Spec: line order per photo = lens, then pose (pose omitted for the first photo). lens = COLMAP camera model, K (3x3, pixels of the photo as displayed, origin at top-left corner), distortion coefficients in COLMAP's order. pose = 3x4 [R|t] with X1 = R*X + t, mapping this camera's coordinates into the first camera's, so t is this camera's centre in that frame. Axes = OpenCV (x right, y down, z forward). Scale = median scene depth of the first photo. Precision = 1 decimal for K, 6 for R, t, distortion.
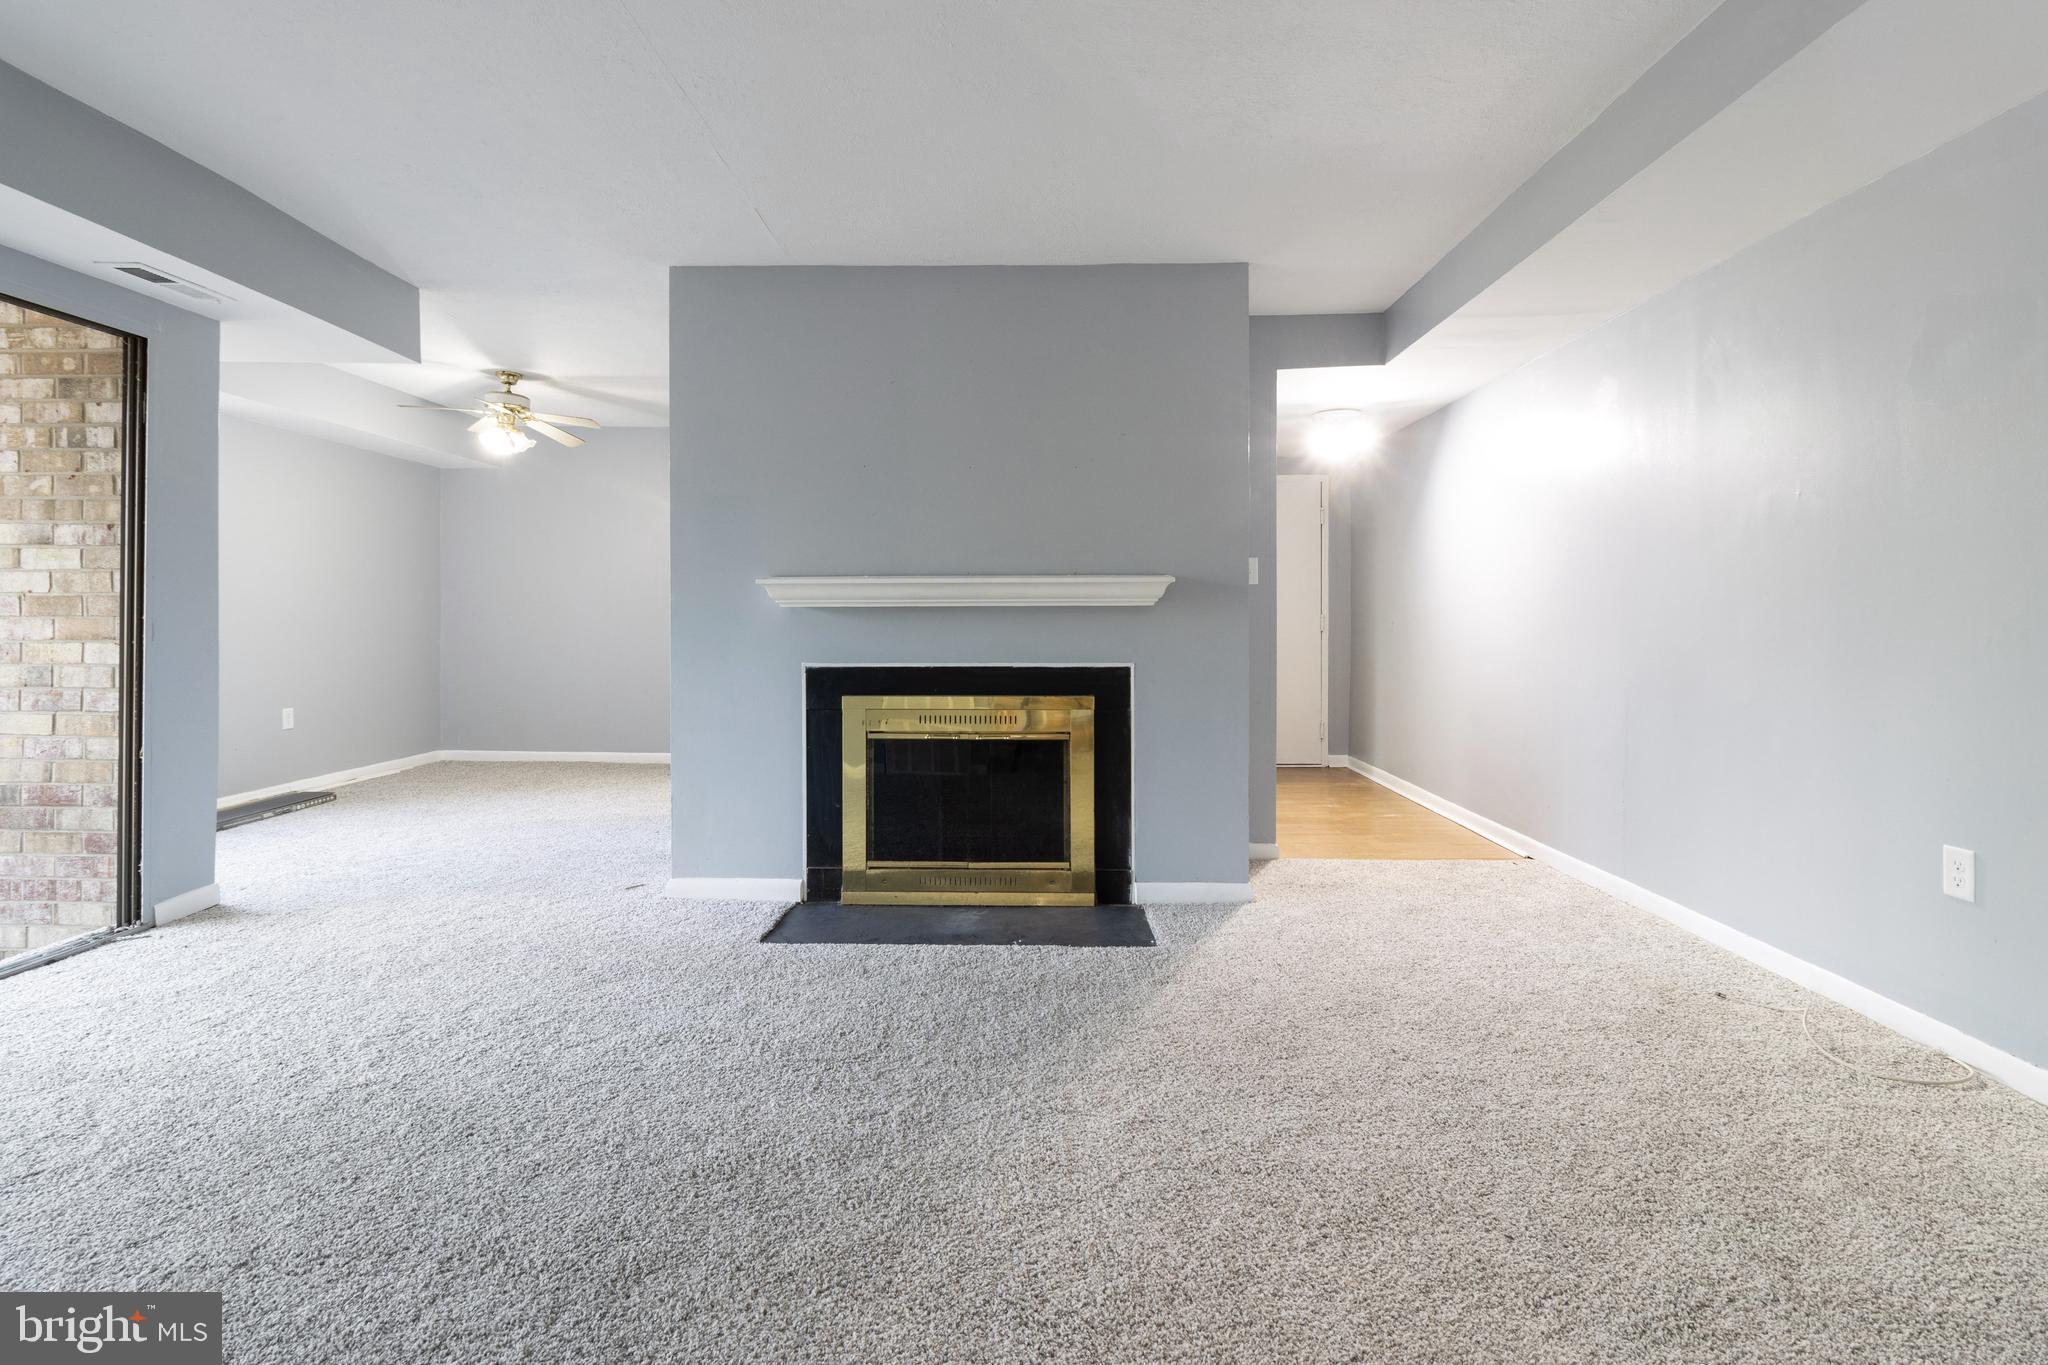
lens RADIAL K [[942.0, 0, 1026.1], [0, 942.0, 621.9], [0, 0, 1]] dist [-0.000079, 0.000772]
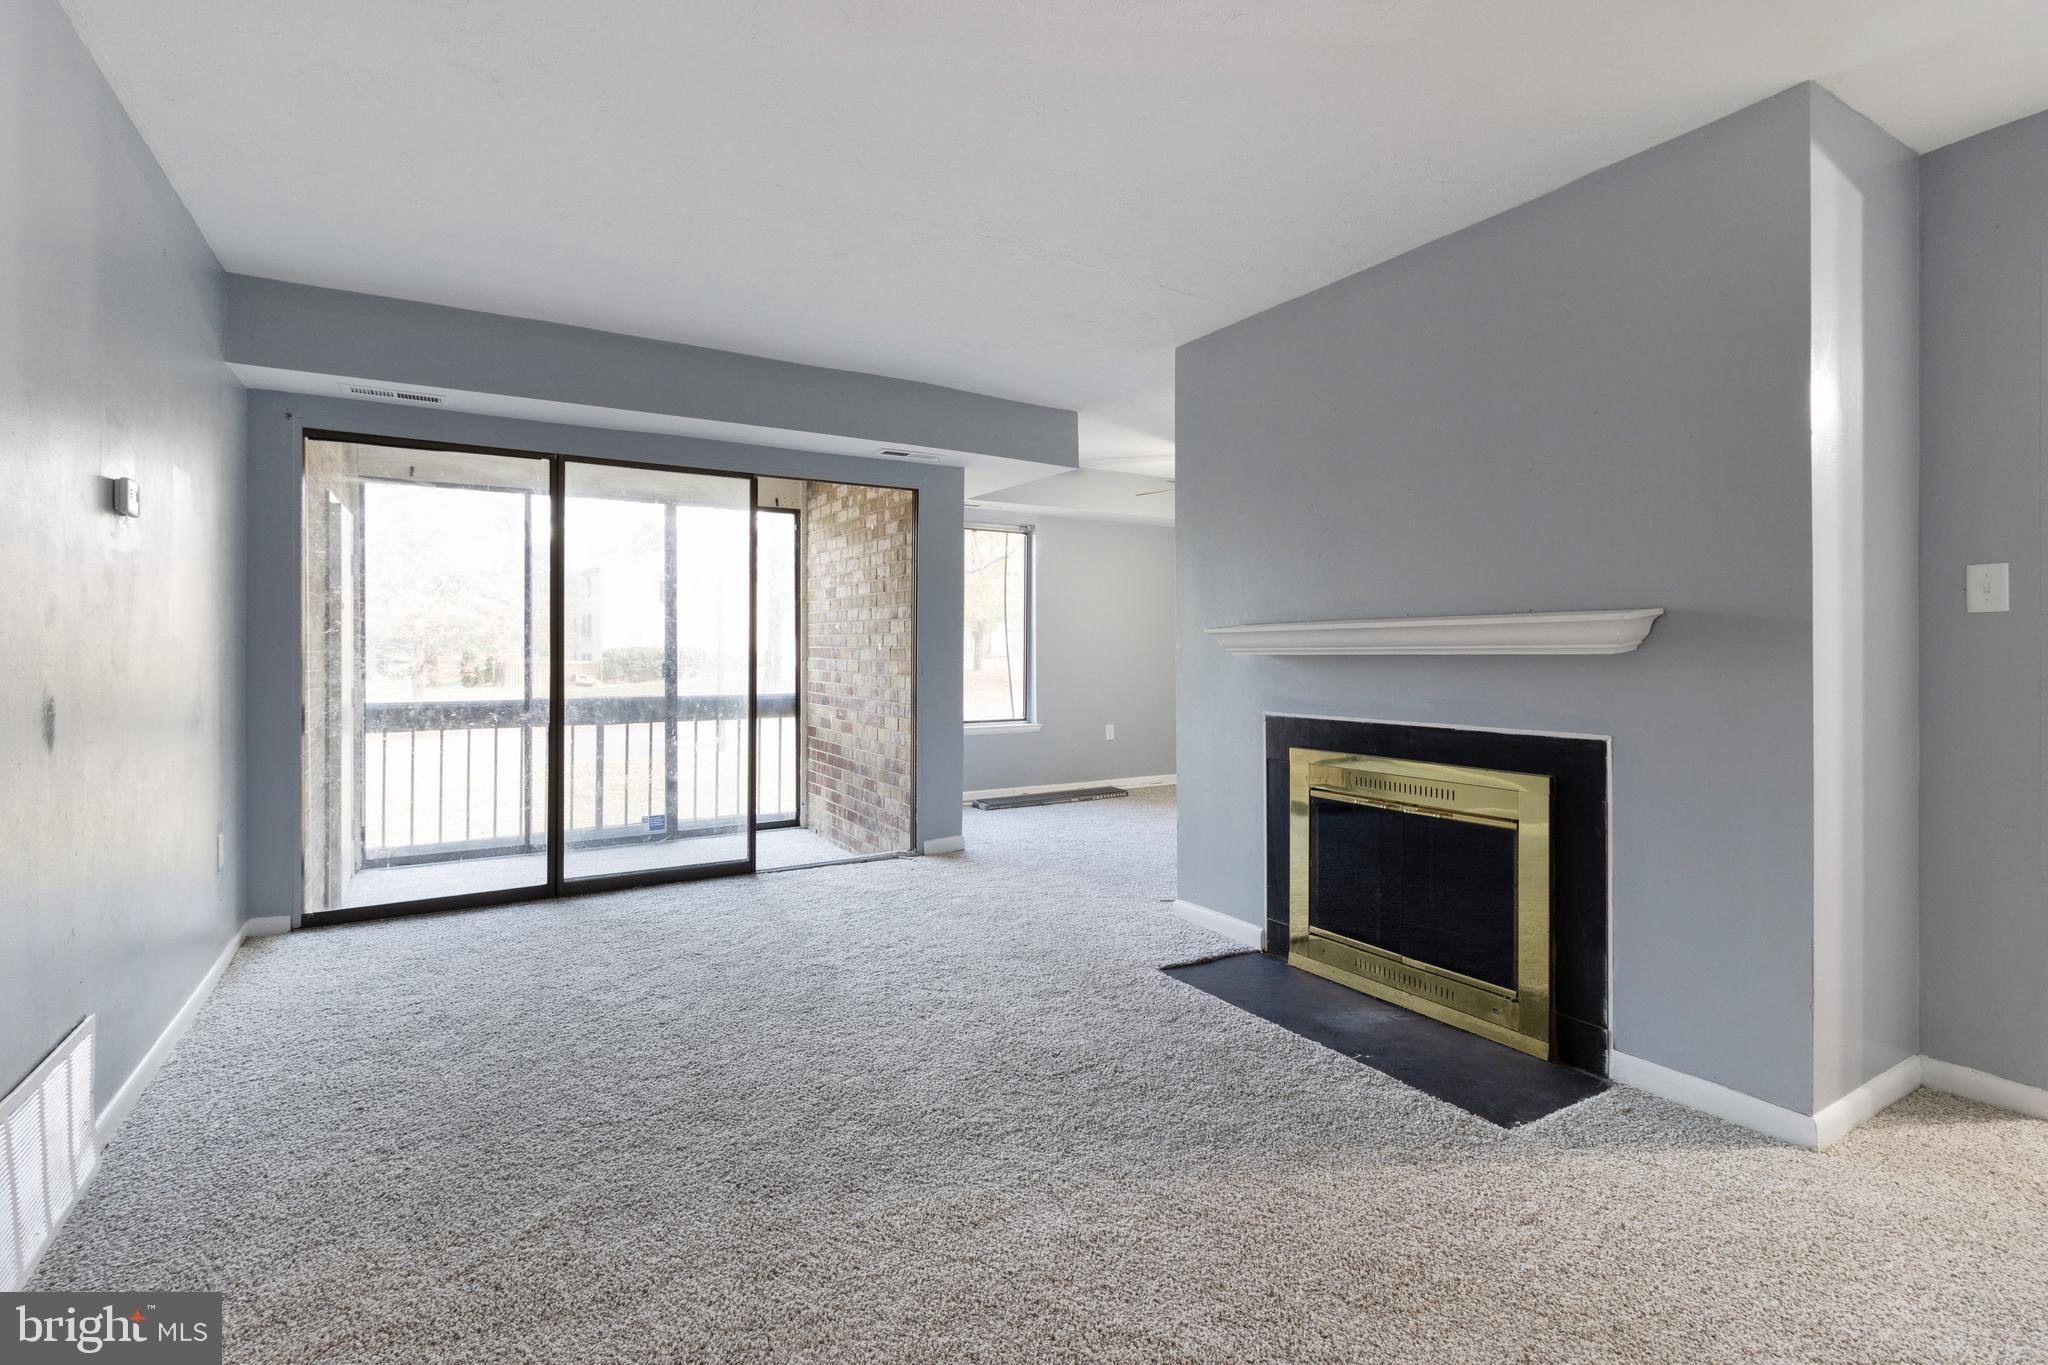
lens RADIAL K [[942.0, 0, 1046.9], [0, 942.0, 648.0], [0, 0, 1]] dist [-0.000079, 0.000772]
pose [[0.547539, -0.004686, -0.836767, 0.476612], [-0.002991, 0.999967, -0.007557, -0.014966], [0.836775, 0.006640, 0.547507, 0.266113]]
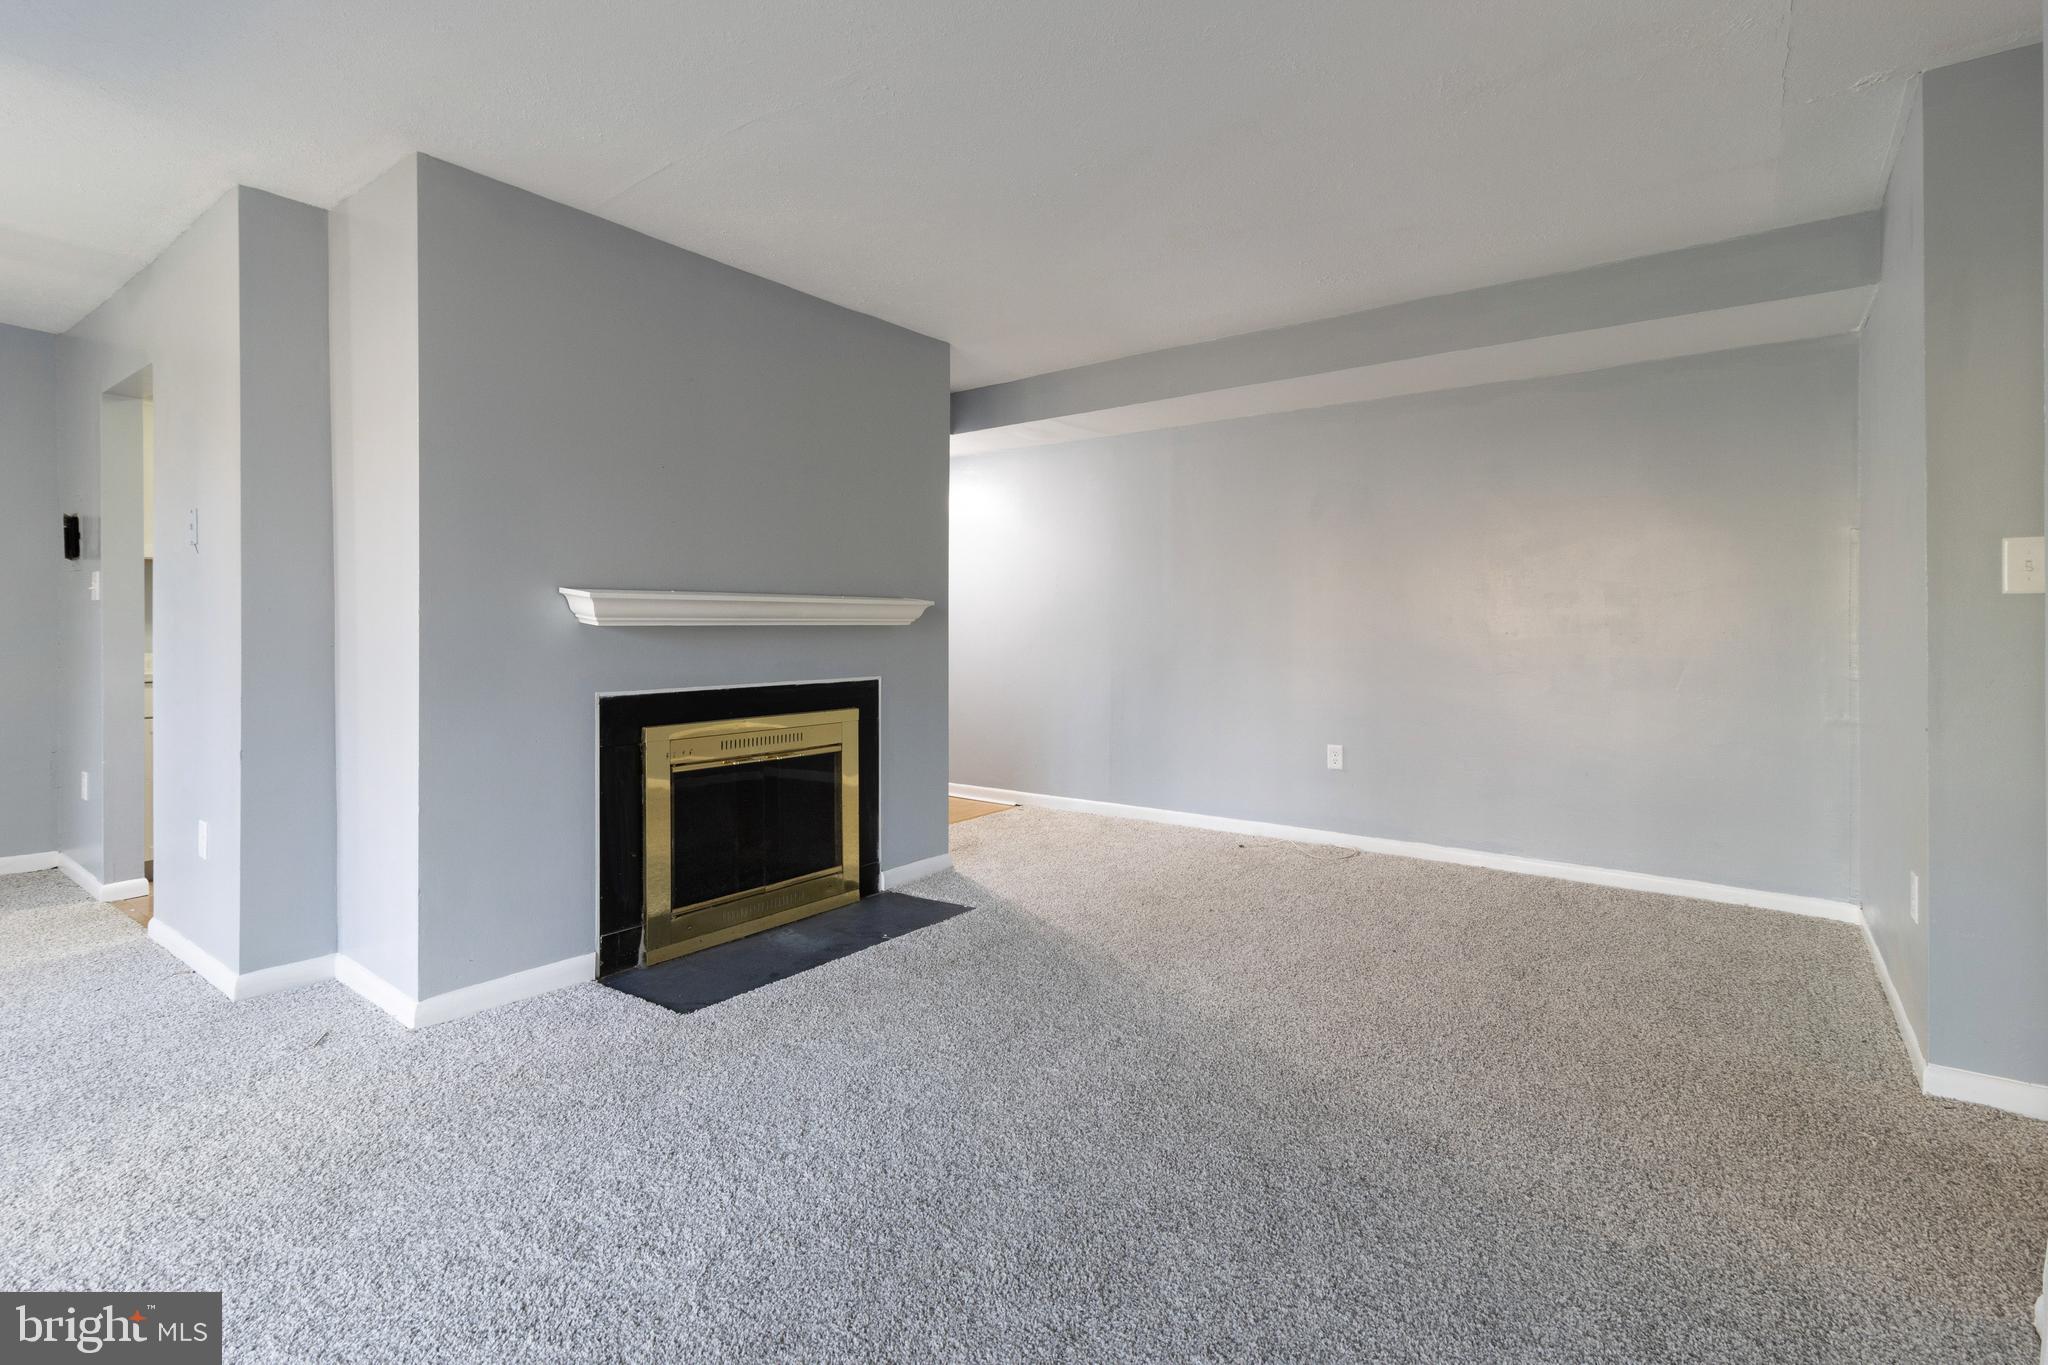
lens RADIAL K [[942.0, 0, 1010.7], [0, 942.0, 629.7], [0, 0, 1]] dist [-0.000079, 0.000772]
pose [[0.601225, -0.002325, 0.799076, -0.691775], [0.004490, 0.999990, -0.000468, -0.010173], [-0.799067, 0.003869, 0.601229, 0.206229]]
